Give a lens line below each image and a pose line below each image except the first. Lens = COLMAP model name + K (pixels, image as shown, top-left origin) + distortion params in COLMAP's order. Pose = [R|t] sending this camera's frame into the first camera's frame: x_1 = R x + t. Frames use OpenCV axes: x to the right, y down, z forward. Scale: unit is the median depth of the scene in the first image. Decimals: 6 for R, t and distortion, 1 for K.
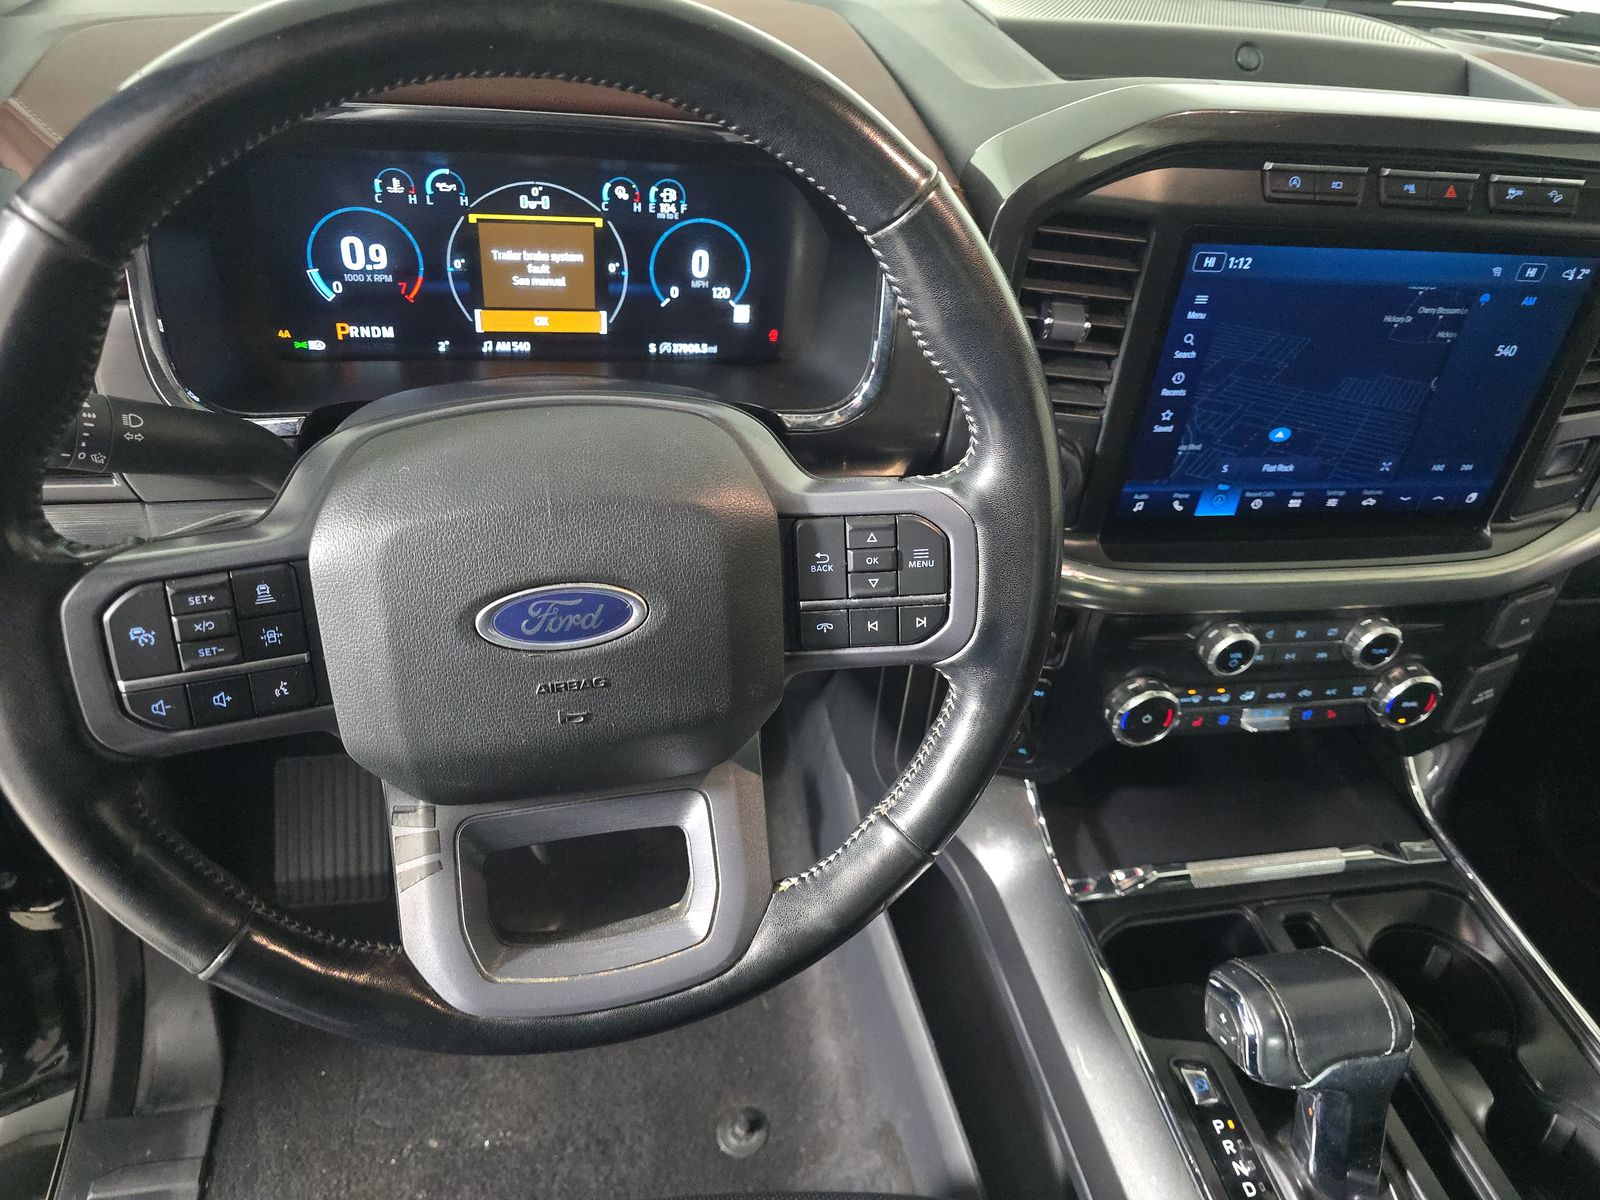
lens RADIAL K [[1077.0, 0, 796.3], [0, 1077.0, 604.1], [0, 0, 1]] dist [0.030850, -0.042419]
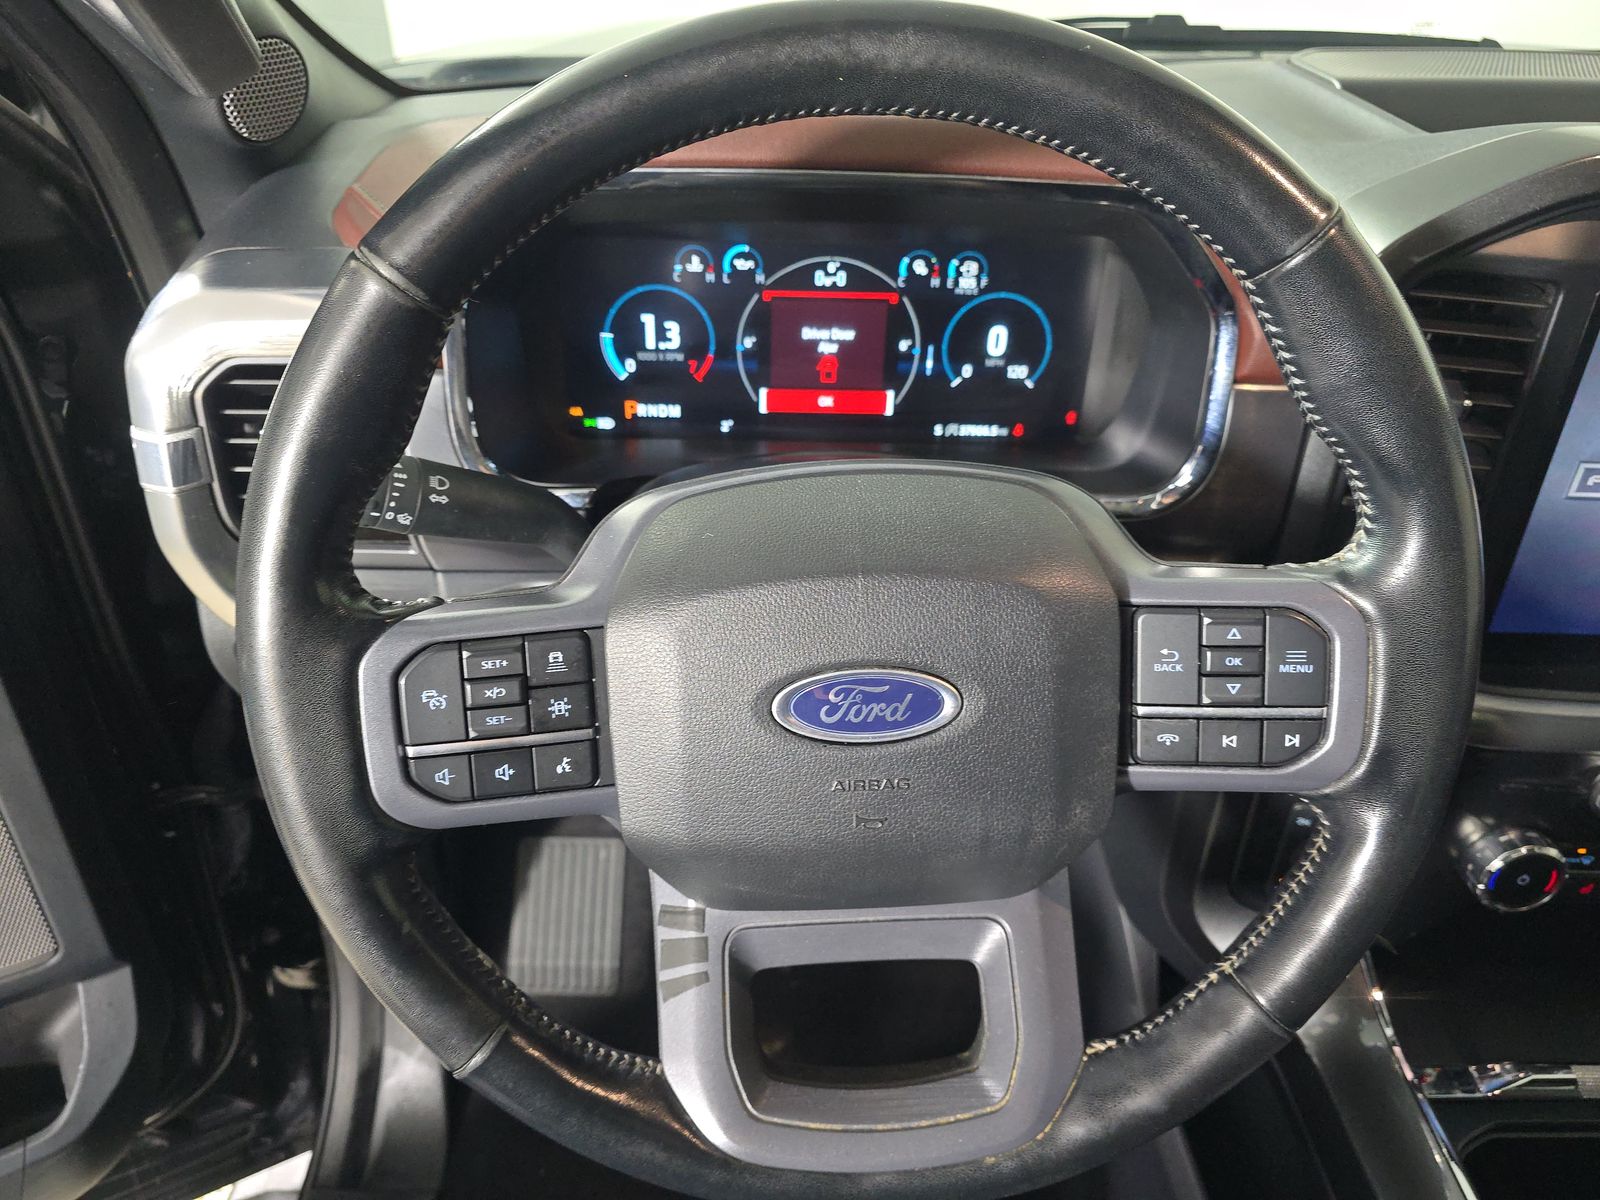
lens RADIAL K [[1077.0, 0, 792.8], [0, 1077.0, 607.1], [0, 0, 1]] dist [0.030850, -0.042419]
pose [[0.978804, 0.041631, -0.200525, -0.070169], [-0.060918, 0.993987, -0.090989, 0.010573], [0.195531, 0.101276, 0.975454, 0.082889]]
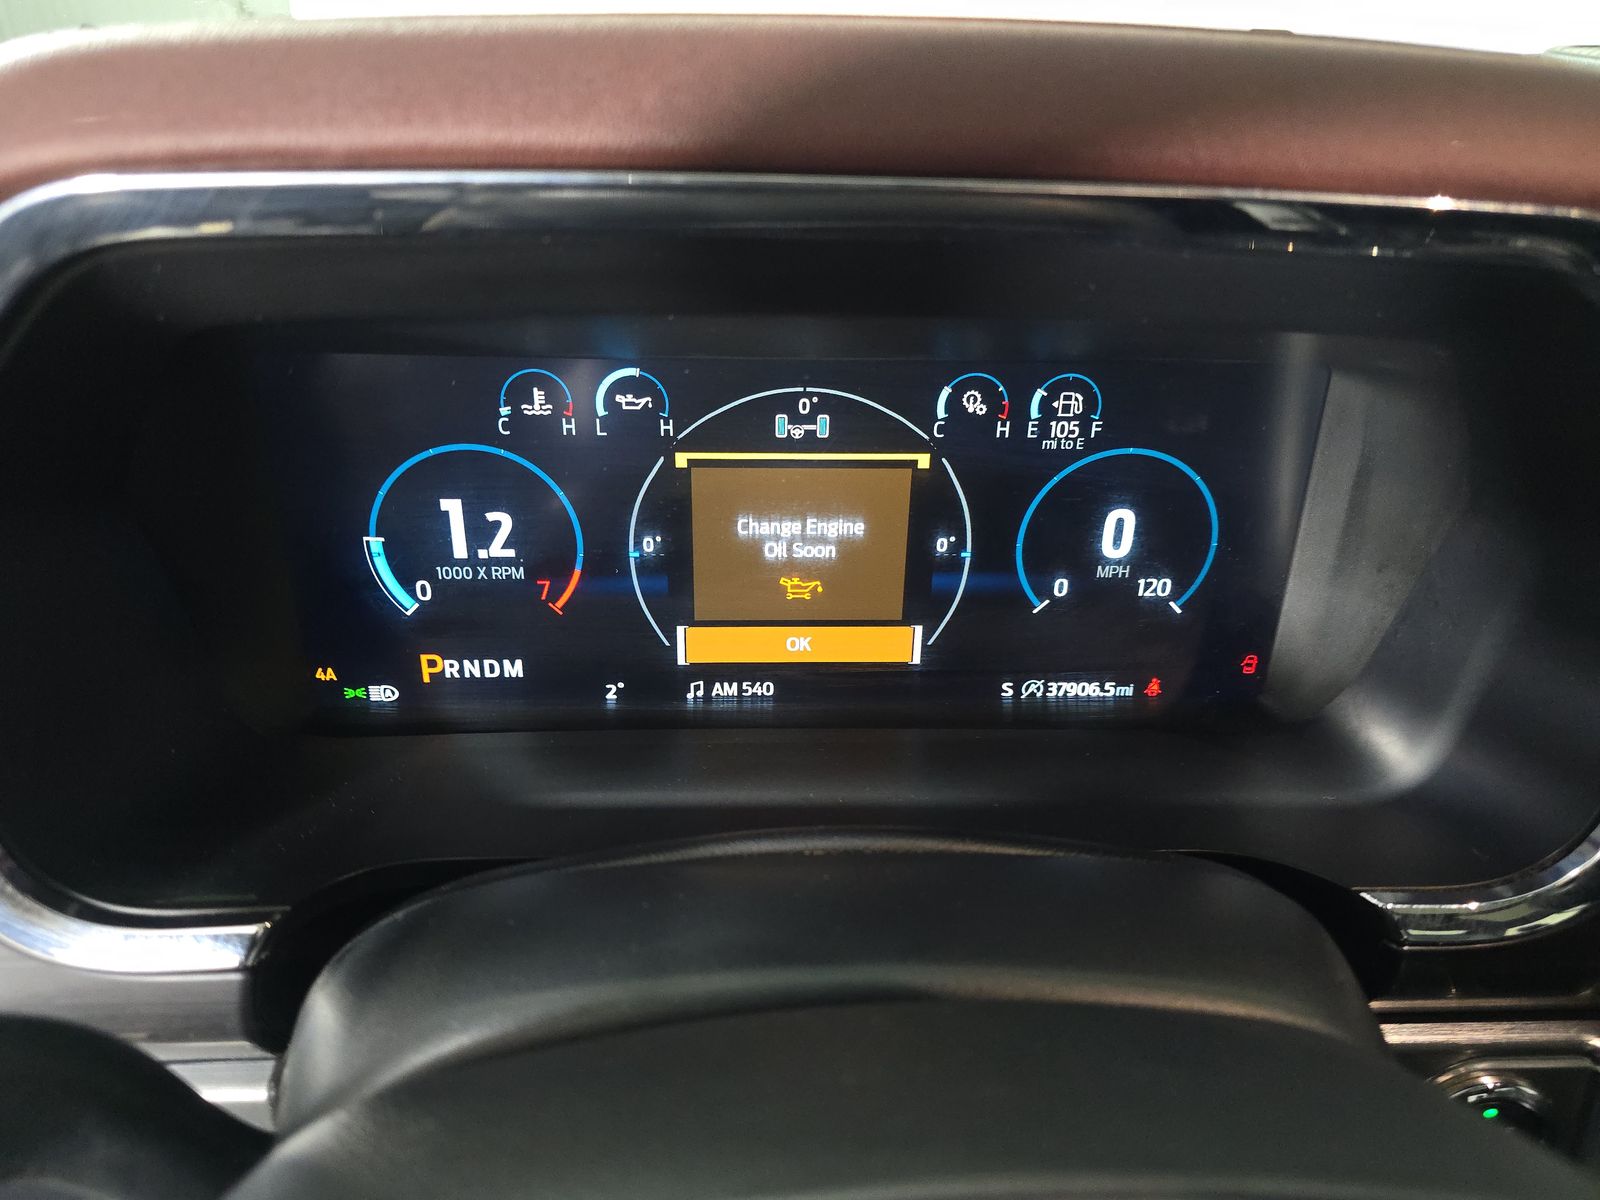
lens RADIAL K [[1077.0, 0, 802.7], [0, 1077.0, 596.7], [0, 0, 1]] dist [0.030850, -0.042419]
pose [[0.985372, 0.001024, -0.170412, -0.159172], [-0.034286, 0.980725, -0.192359, -0.201229], [0.166931, 0.195388, 0.966415, 0.541840]]
